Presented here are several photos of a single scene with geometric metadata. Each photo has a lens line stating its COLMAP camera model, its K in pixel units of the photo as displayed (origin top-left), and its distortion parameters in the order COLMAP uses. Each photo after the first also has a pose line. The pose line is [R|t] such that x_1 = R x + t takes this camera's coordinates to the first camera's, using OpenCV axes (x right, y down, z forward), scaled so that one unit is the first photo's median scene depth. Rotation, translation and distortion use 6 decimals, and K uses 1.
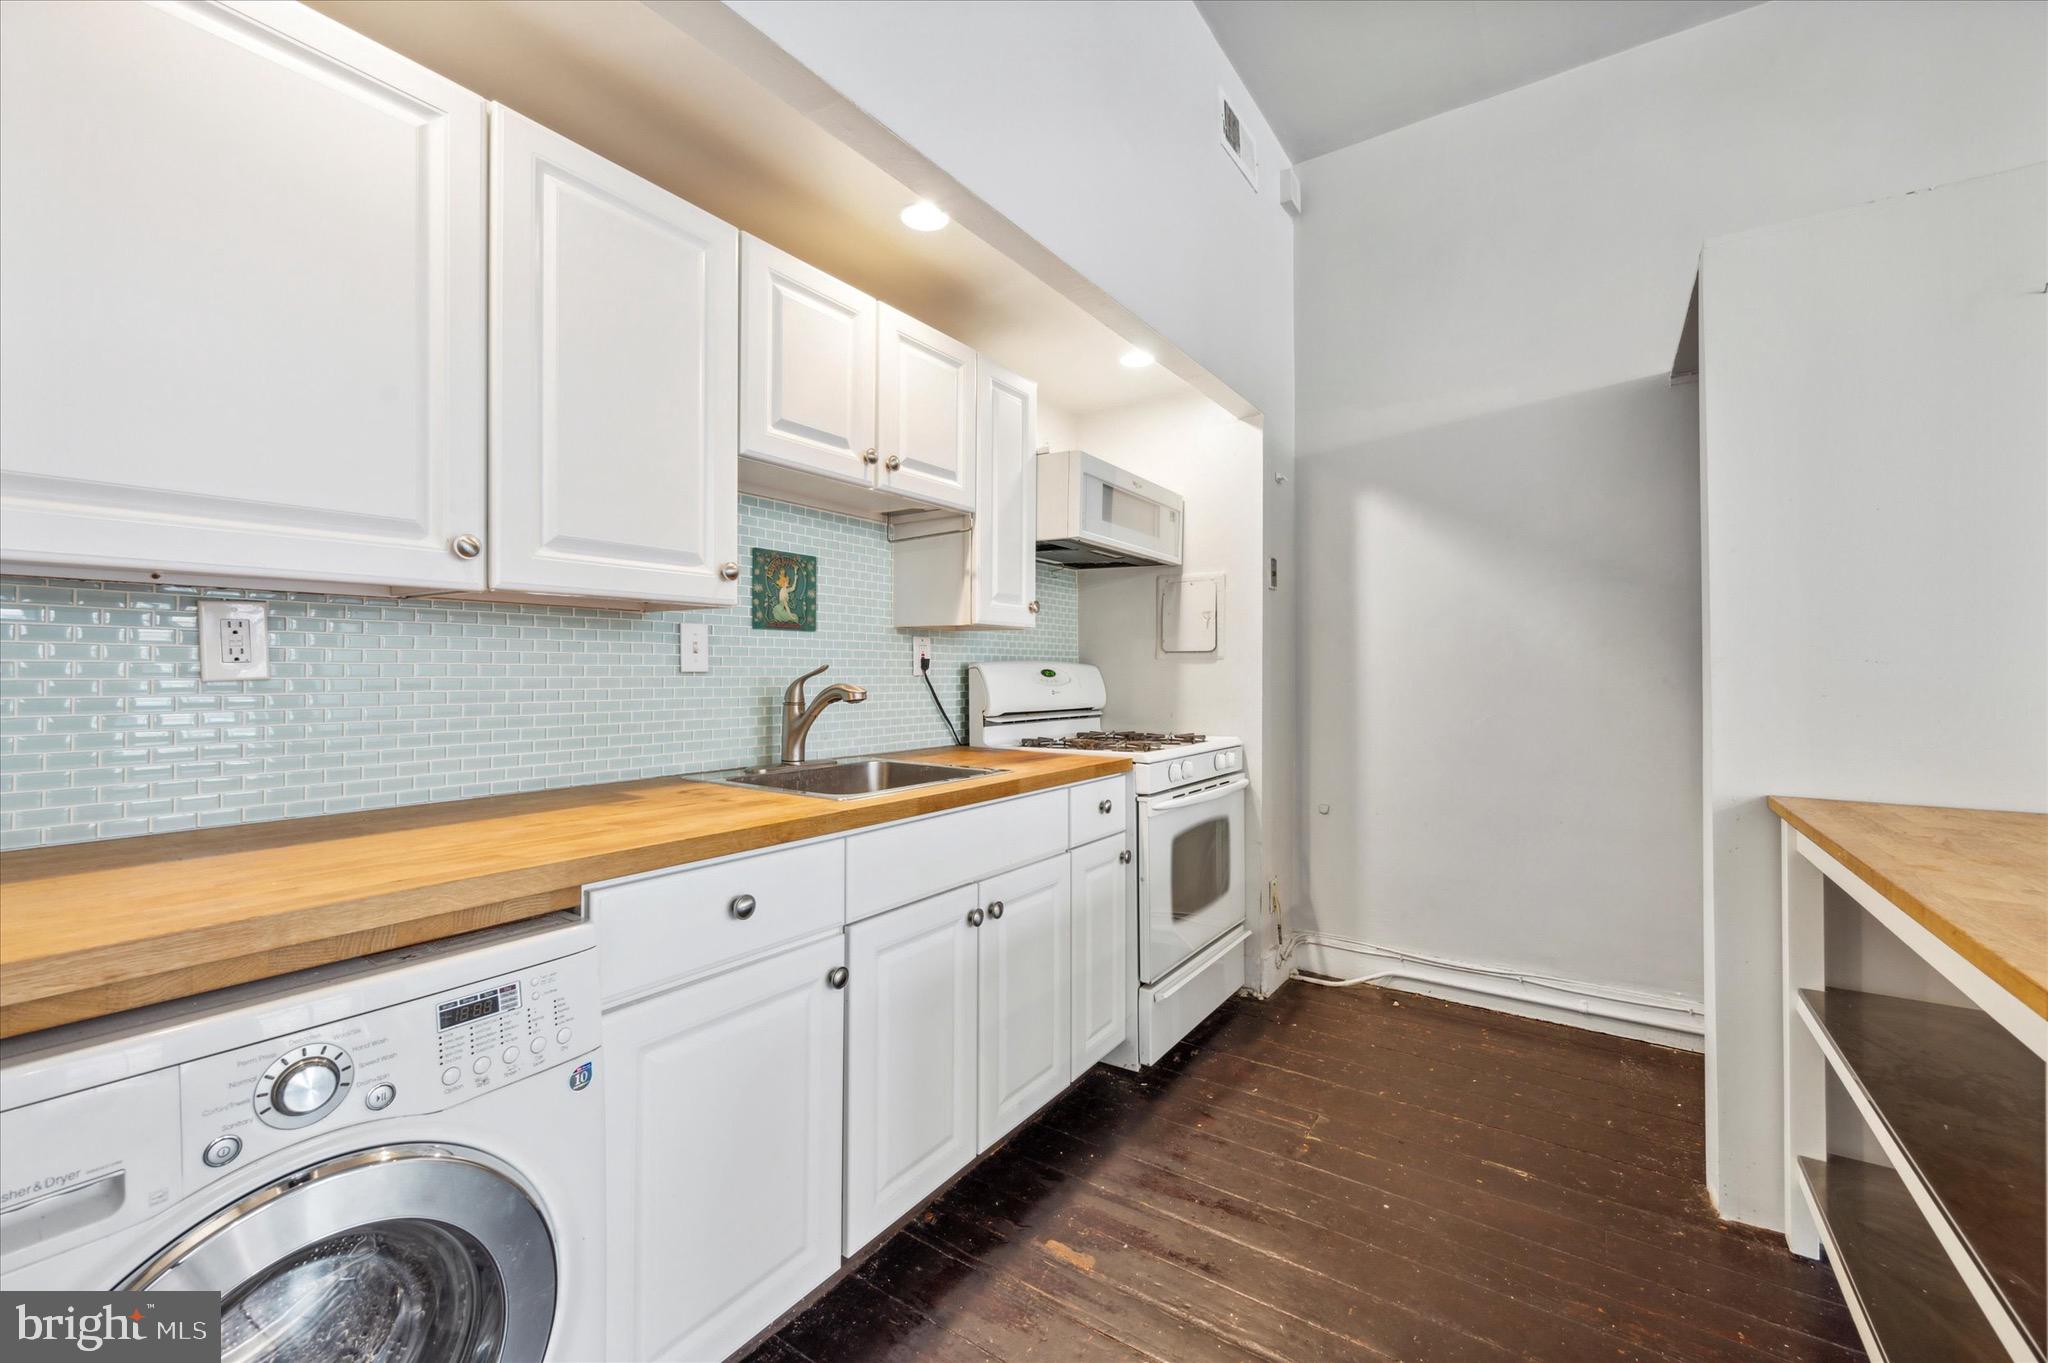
lens RADIAL K [[817.9, 0, 1021.1], [0, 817.9, 671.6], [0, 0, 1]] dist [-0.002116, 0.000615]
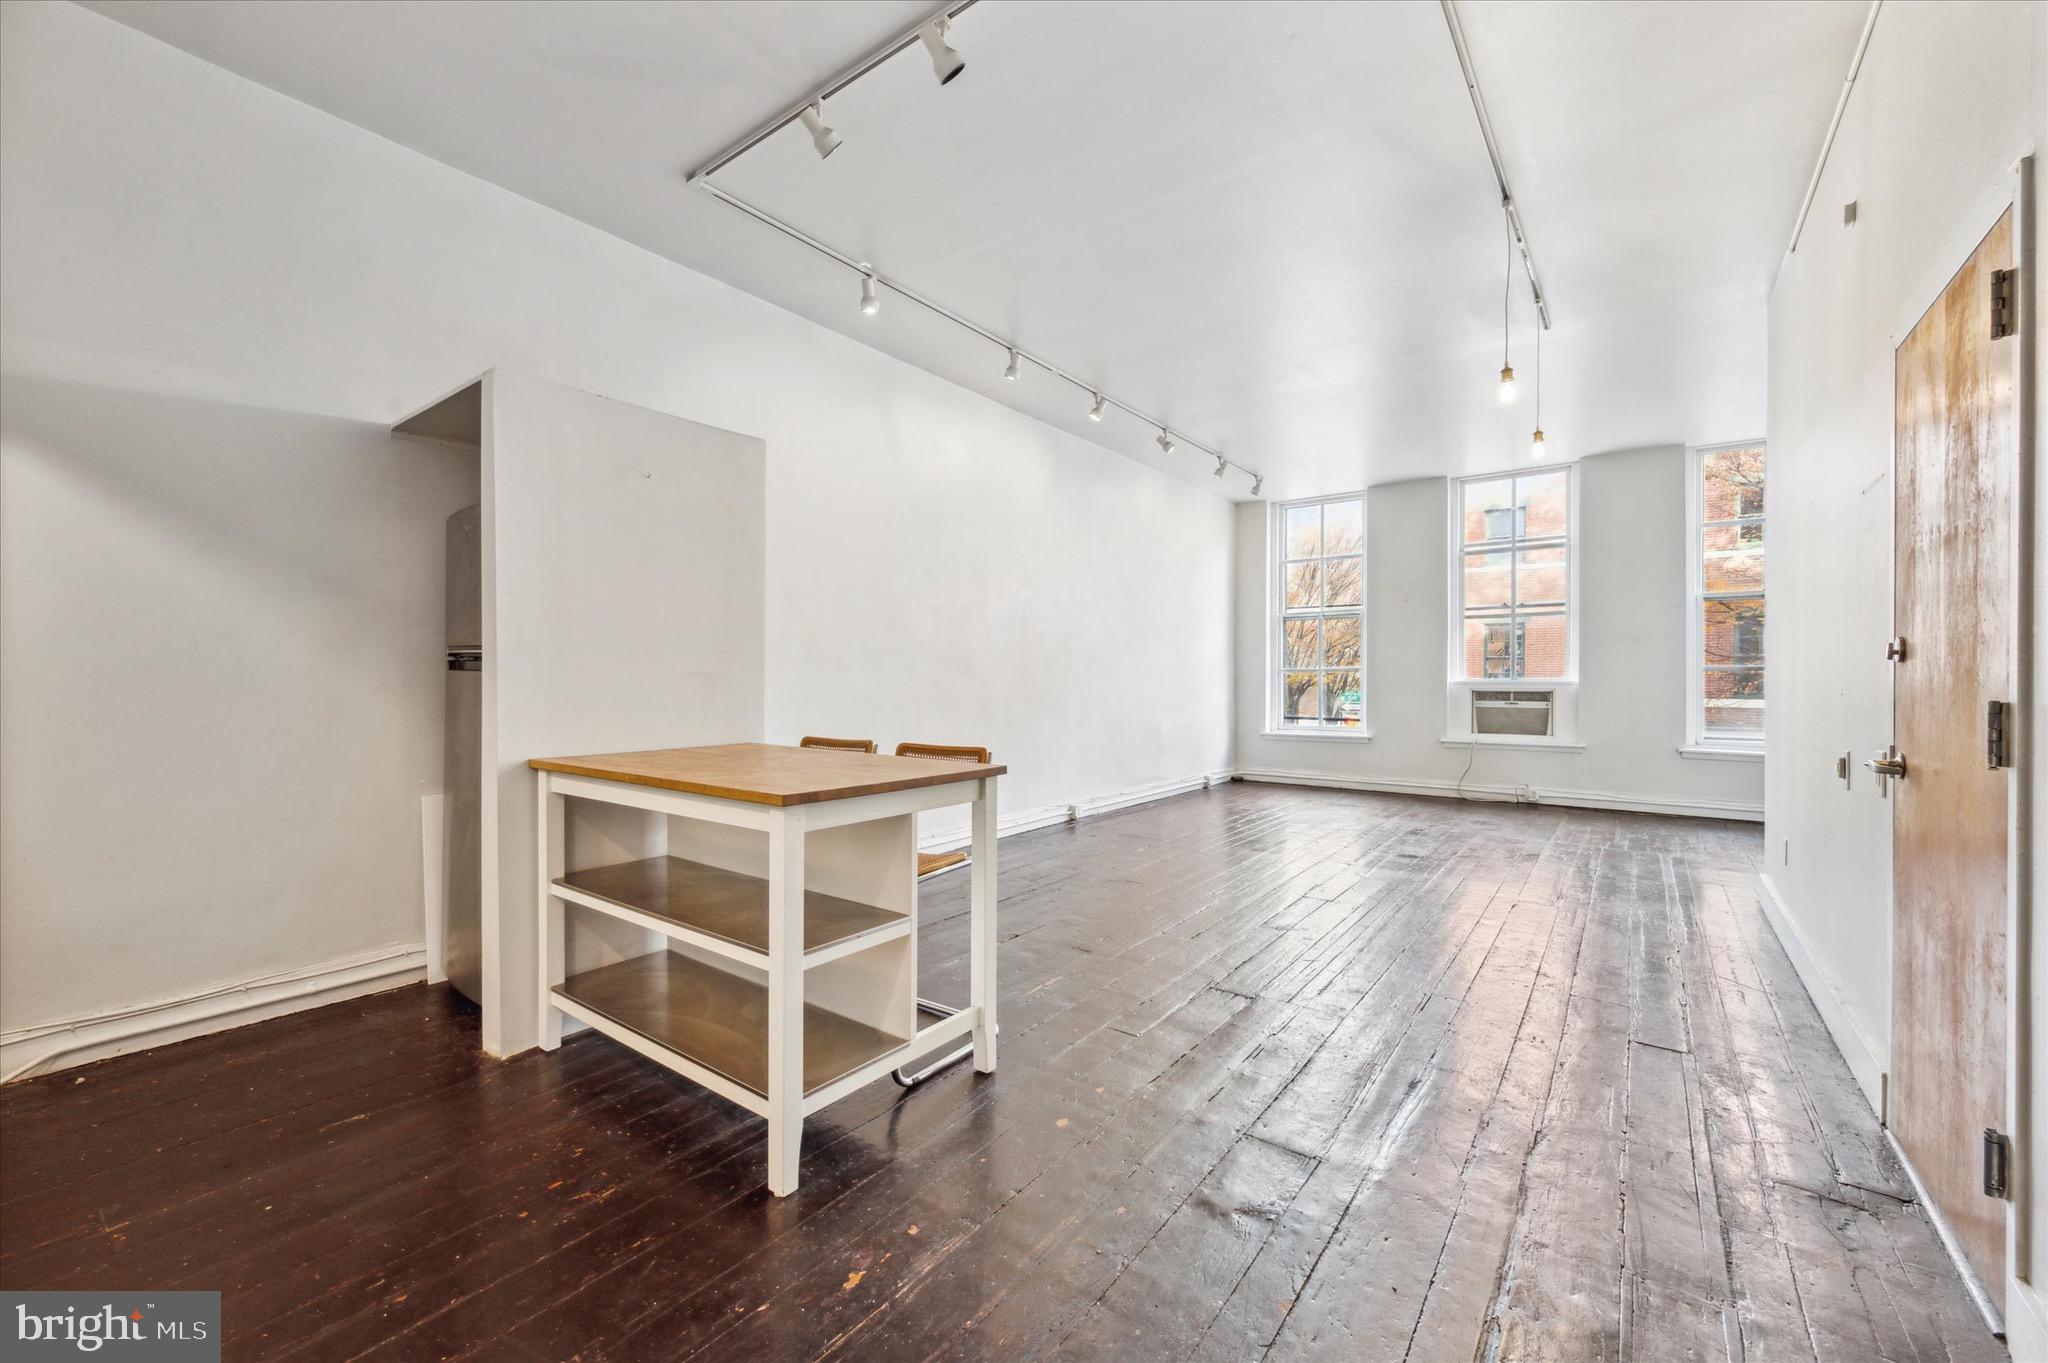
lens RADIAL K [[817.9, 0, 1024.3], [0, 817.9, 674.8], [0, 0, 1]] dist [-0.002116, 0.000615]
pose [[0.038969, -0.000825, 0.999240, -0.443980], [0.001596, 0.999998, 0.000764, 0.001132], [-0.999239, 0.001565, 0.038970, 0.032138]]
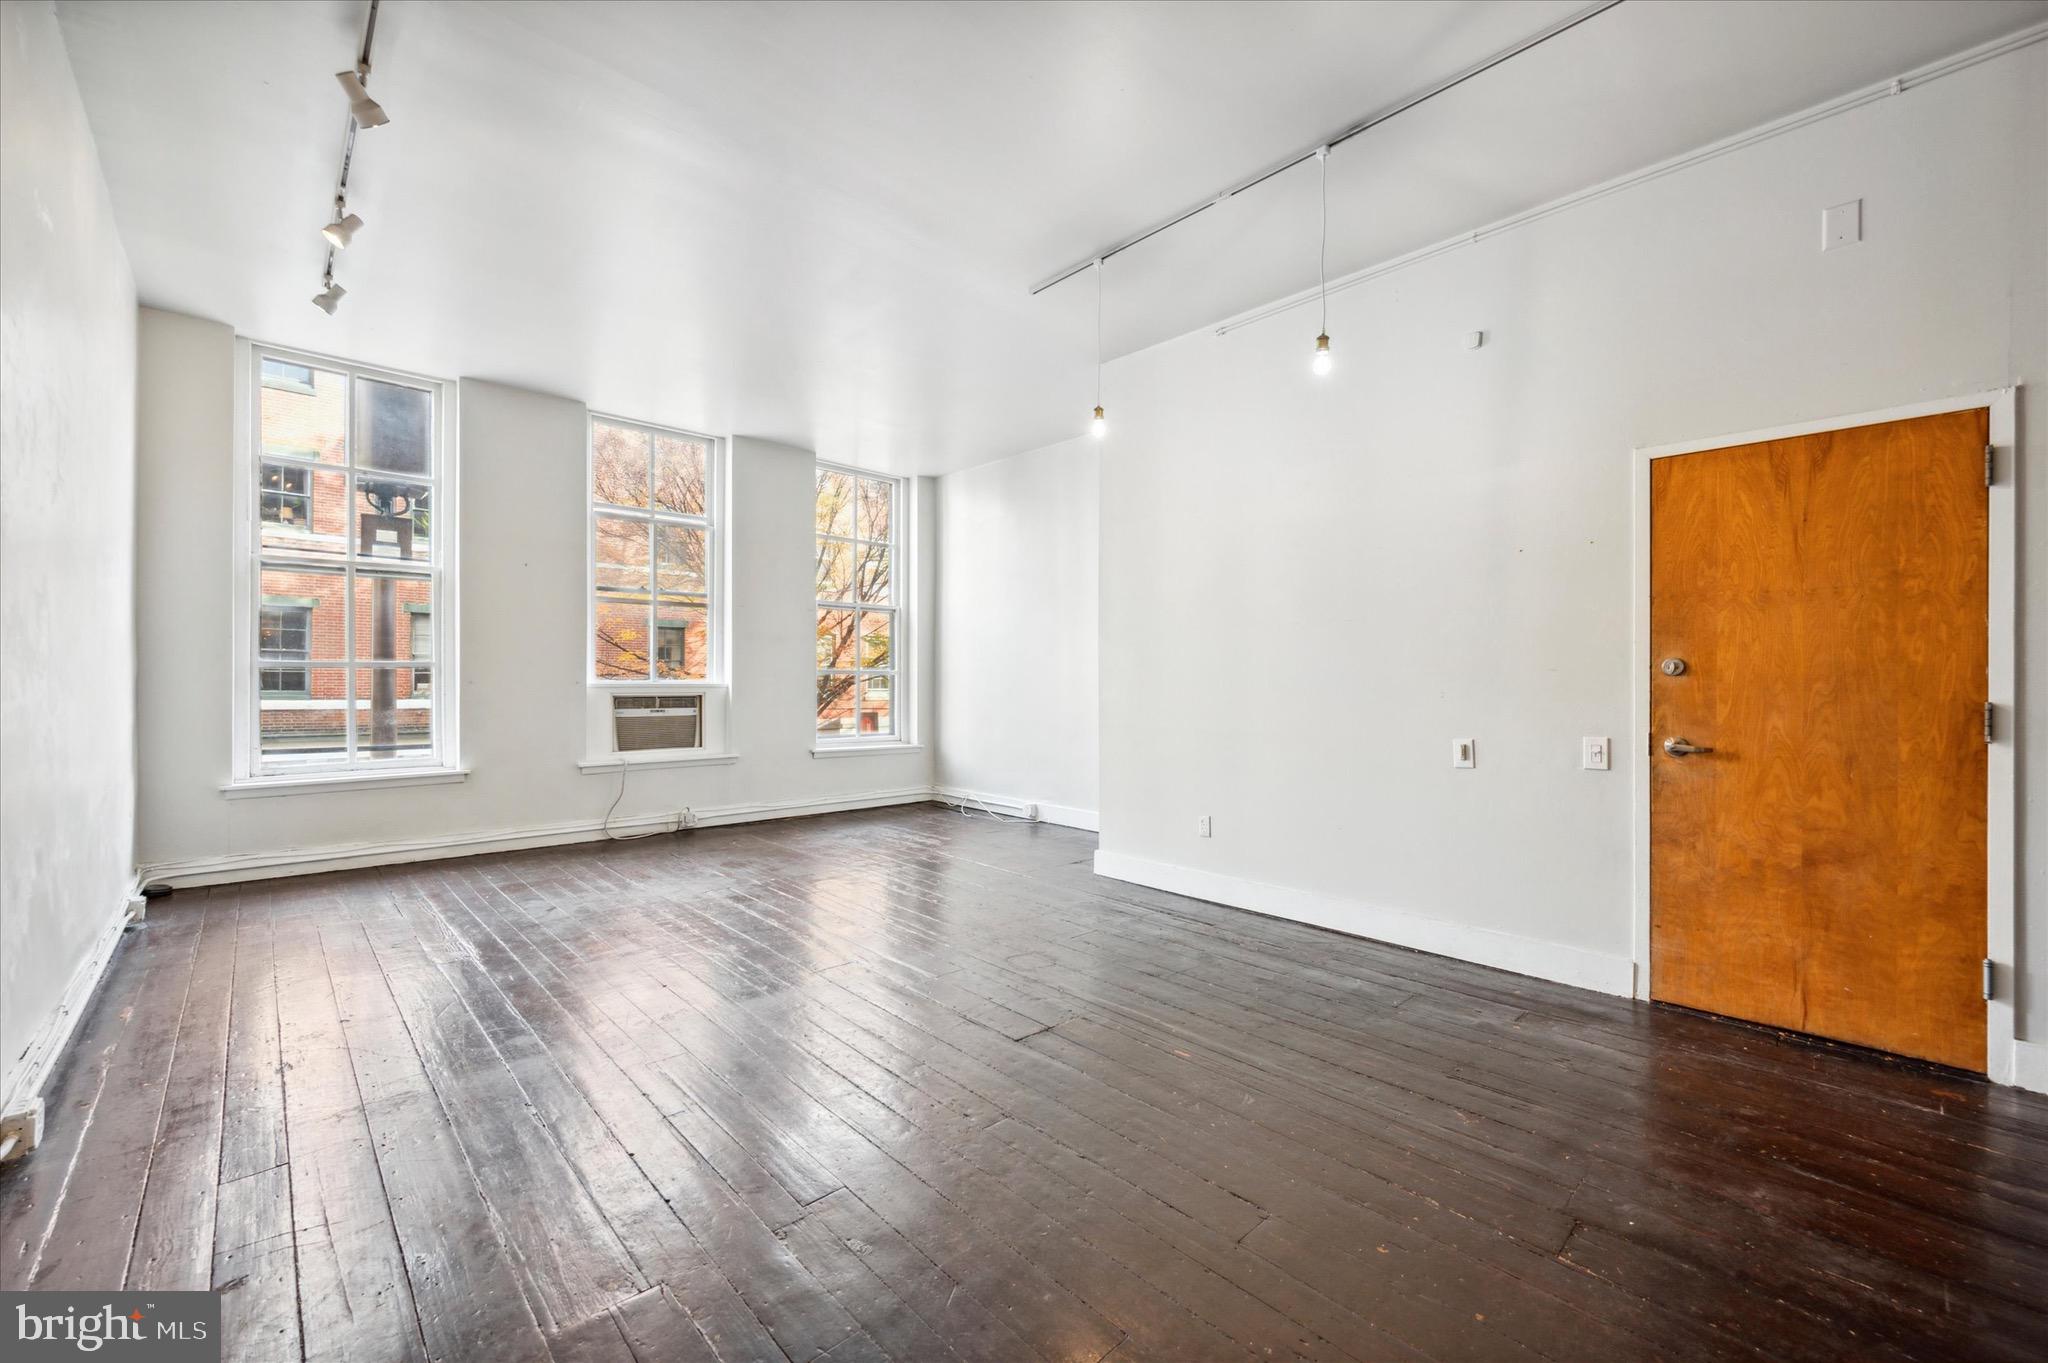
lens RADIAL K [[817.9, 0, 1017.9], [0, 817.9, 683.2], [0, 0, 1]] dist [-0.002116, 0.000615]
pose [[-0.979311, -0.010326, 0.202097, 1.364015], [-0.009243, 0.999937, 0.006301, 0.002862], [-0.202150, 0.004302, -0.979345, 0.627467]]
